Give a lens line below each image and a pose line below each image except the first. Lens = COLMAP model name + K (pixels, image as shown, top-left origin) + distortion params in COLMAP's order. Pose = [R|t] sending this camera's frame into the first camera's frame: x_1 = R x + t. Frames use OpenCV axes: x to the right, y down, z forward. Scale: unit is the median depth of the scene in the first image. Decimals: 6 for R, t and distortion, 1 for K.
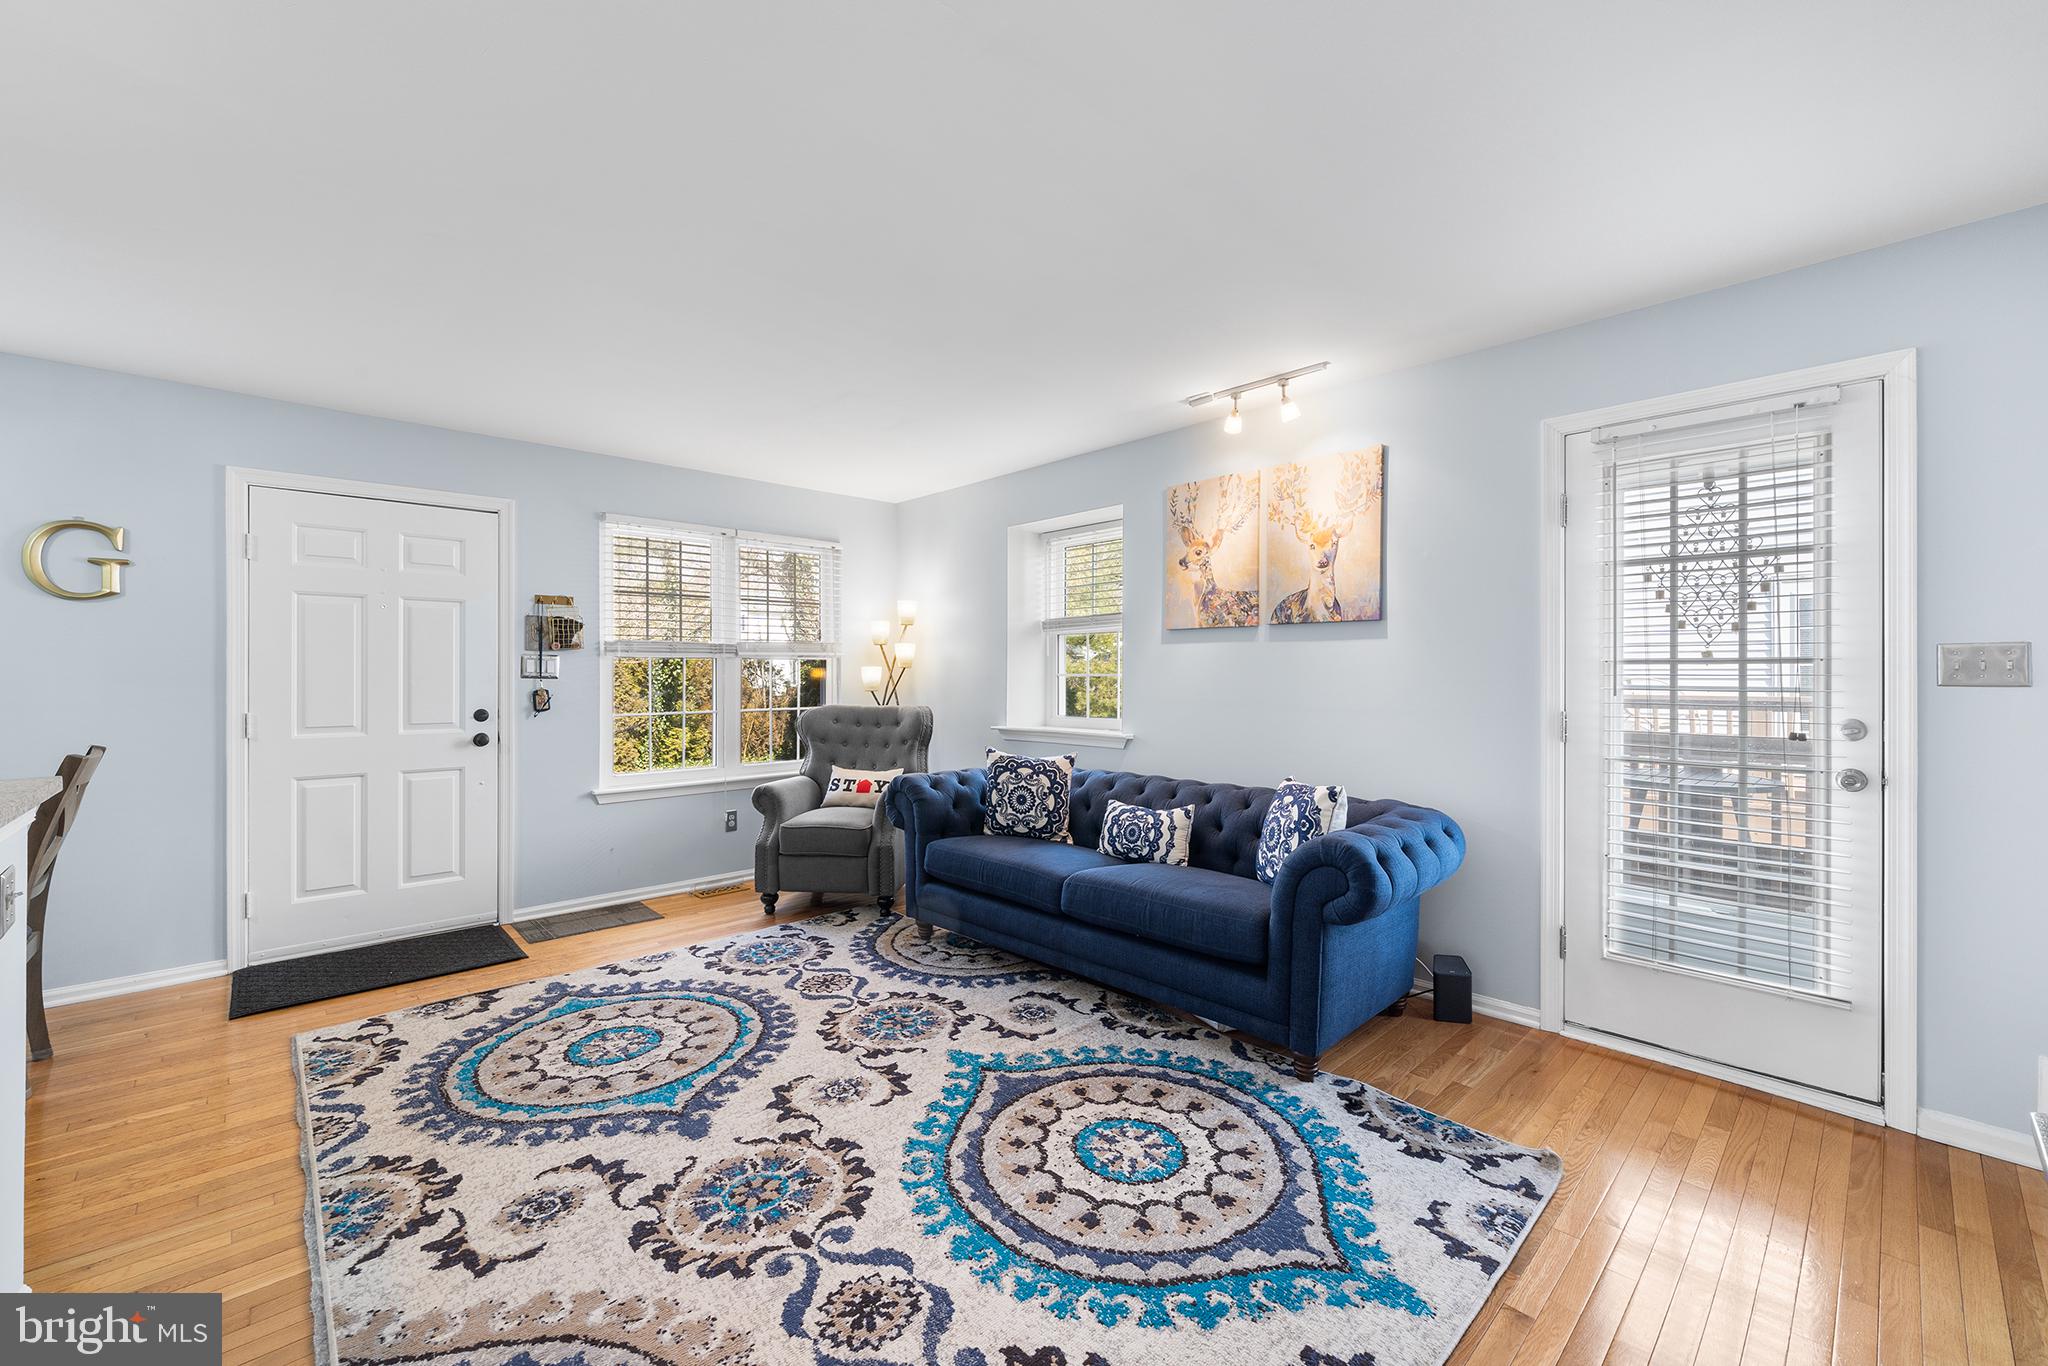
lens RADIAL K [[825.7, 0, 1017.5], [0, 825.7, 673.8], [0, 0, 1]] dist [-0.001768, -0.000003]
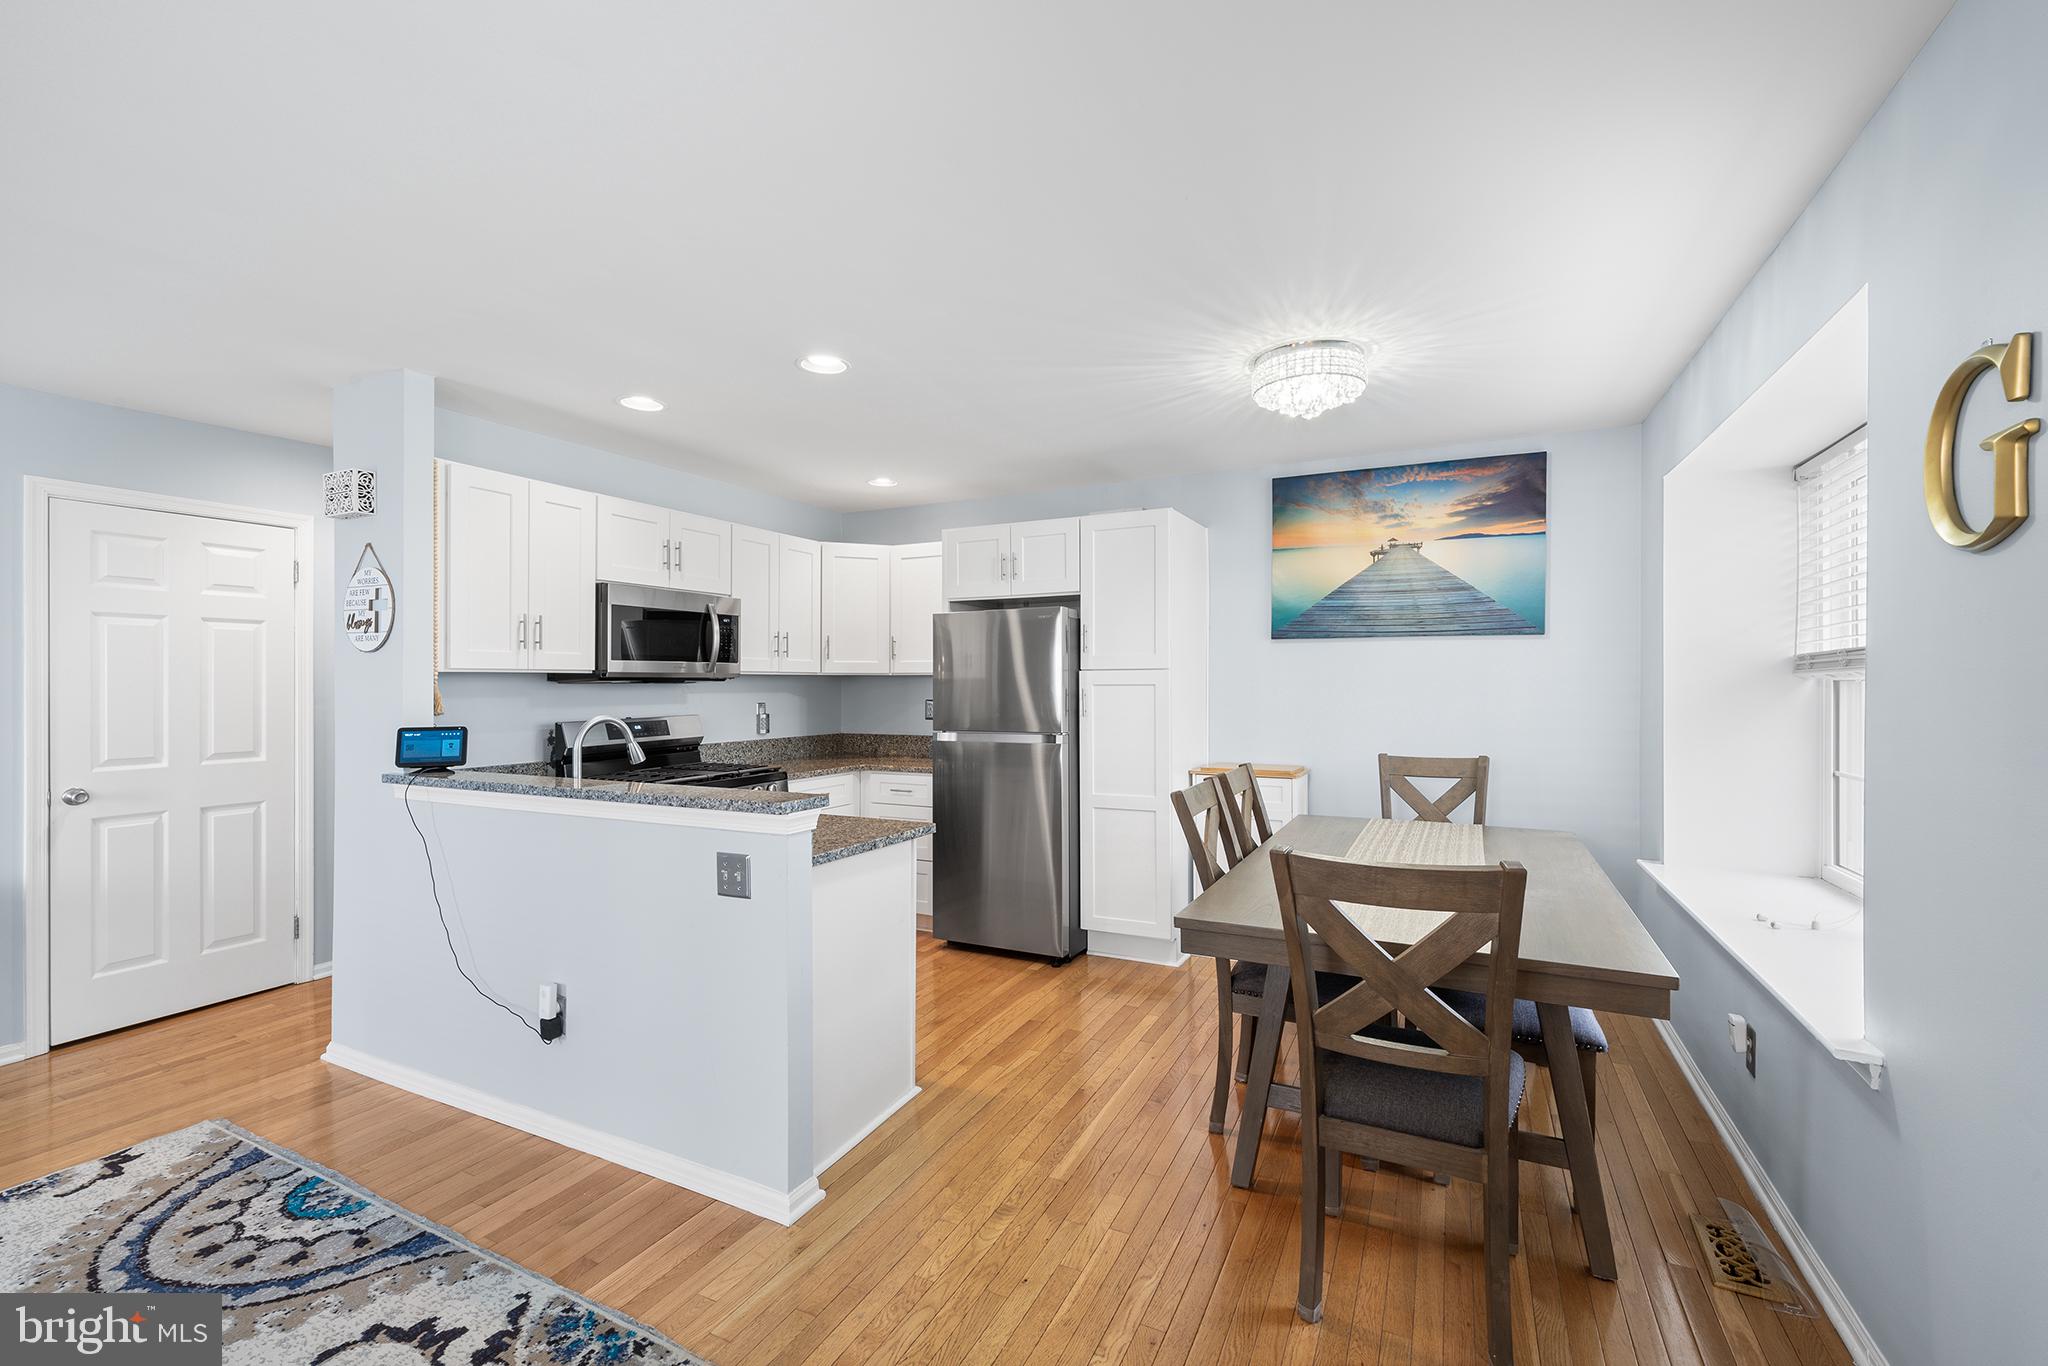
lens RADIAL K [[871.4, 0, 1024.0], [0, 871.4, 683.0], [0, 0, 1]] dist [-0.001496, -0.000027]
pose [[-0.937382, 0.004784, -0.348269, -0.599138], [0.003804, 0.999987, 0.003498, -0.032047], [0.348281, 0.001954, -0.937388, 1.324103]]
